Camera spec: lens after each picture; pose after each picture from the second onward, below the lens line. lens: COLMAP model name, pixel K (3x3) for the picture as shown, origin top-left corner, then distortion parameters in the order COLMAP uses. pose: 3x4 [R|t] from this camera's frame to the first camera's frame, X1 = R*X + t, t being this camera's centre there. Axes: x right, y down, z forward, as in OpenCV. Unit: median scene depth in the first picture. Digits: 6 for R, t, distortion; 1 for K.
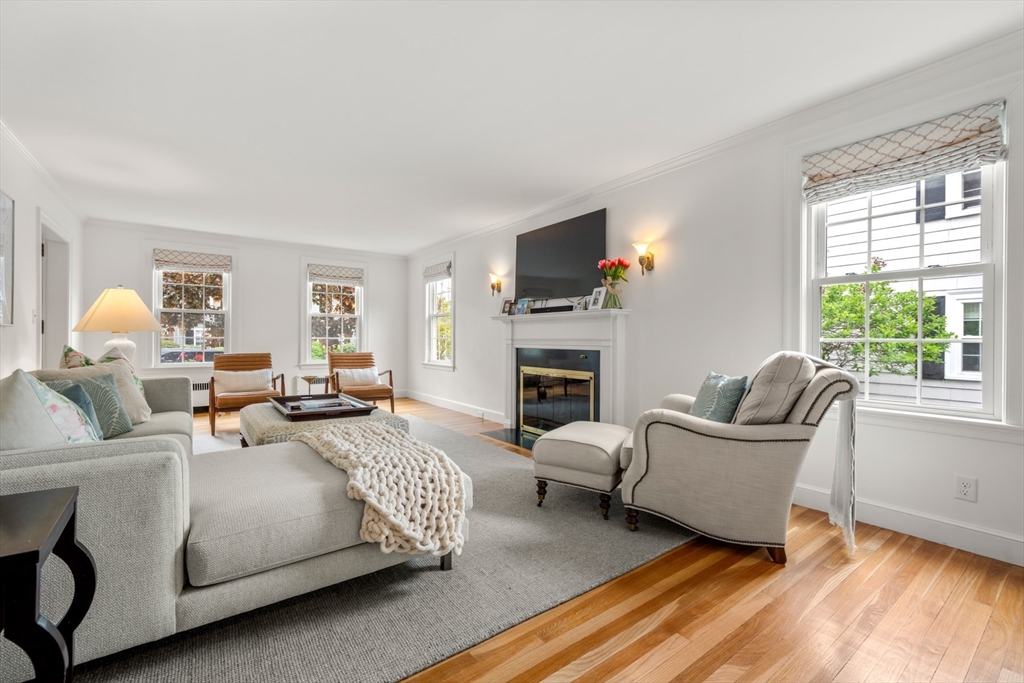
lens RADIAL K [[423.3, 0, 512.0], [0, 423.3, 341.5], [0, 0, 1]] dist [-0.000801, -0.000194]
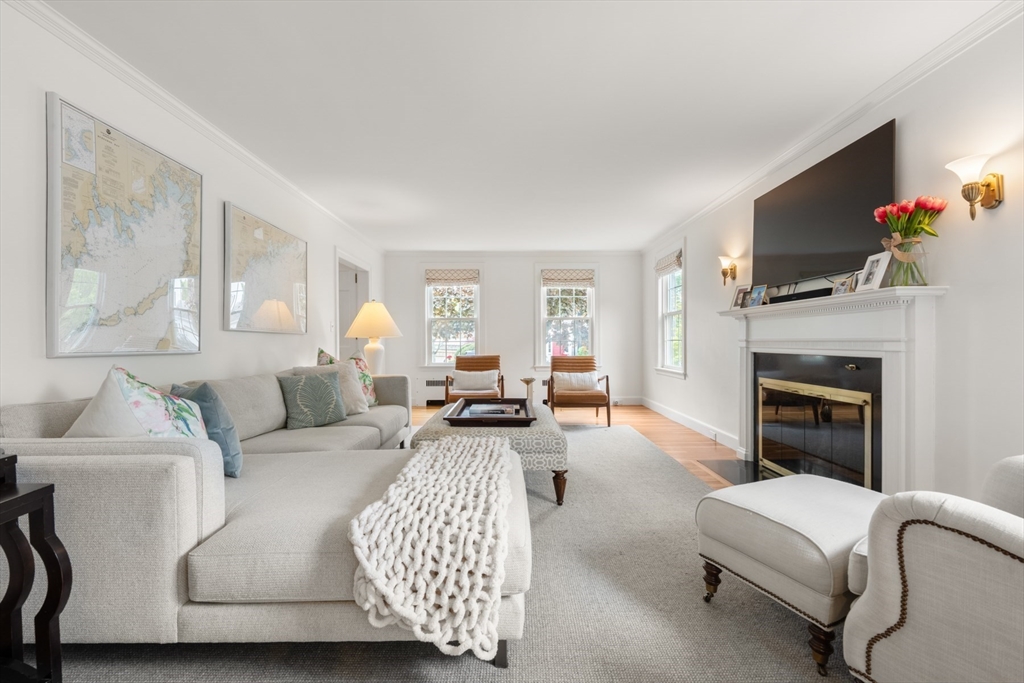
lens RADIAL K [[421.1, 0, 530.3], [0, 421.1, 343.5], [0, 0, 1]] dist [0.002508, 0.000206]
pose [[0.817623, -0.004378, -0.575738, 0.150560], [0.003621, 0.999990, -0.002463, 0.000139], [0.575743, -0.000071, 0.817631, 0.228194]]
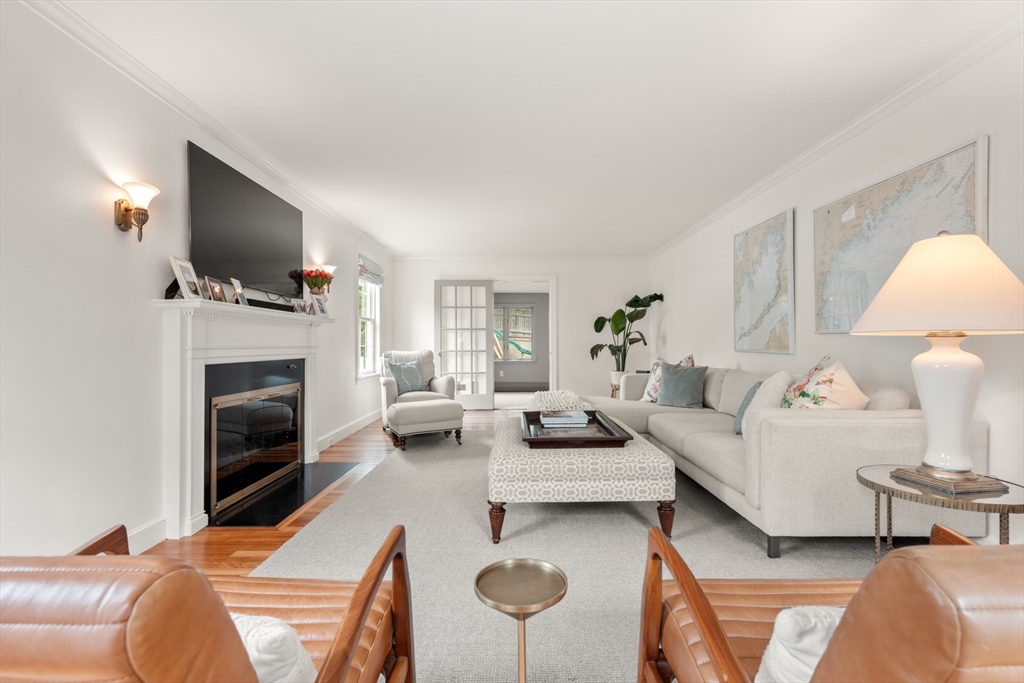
lens RADIAL K [[431.0, 0, 509.8], [0, 431.0, 355.1], [0, 0, 1]] dist [0.000848, -0.000104]
pose [[-0.796644, -0.013444, 0.604299, -0.793229], [0.003887, 0.999618, 0.027363, -0.012007], [-0.604436, 0.024148, -0.796287, 1.563146]]
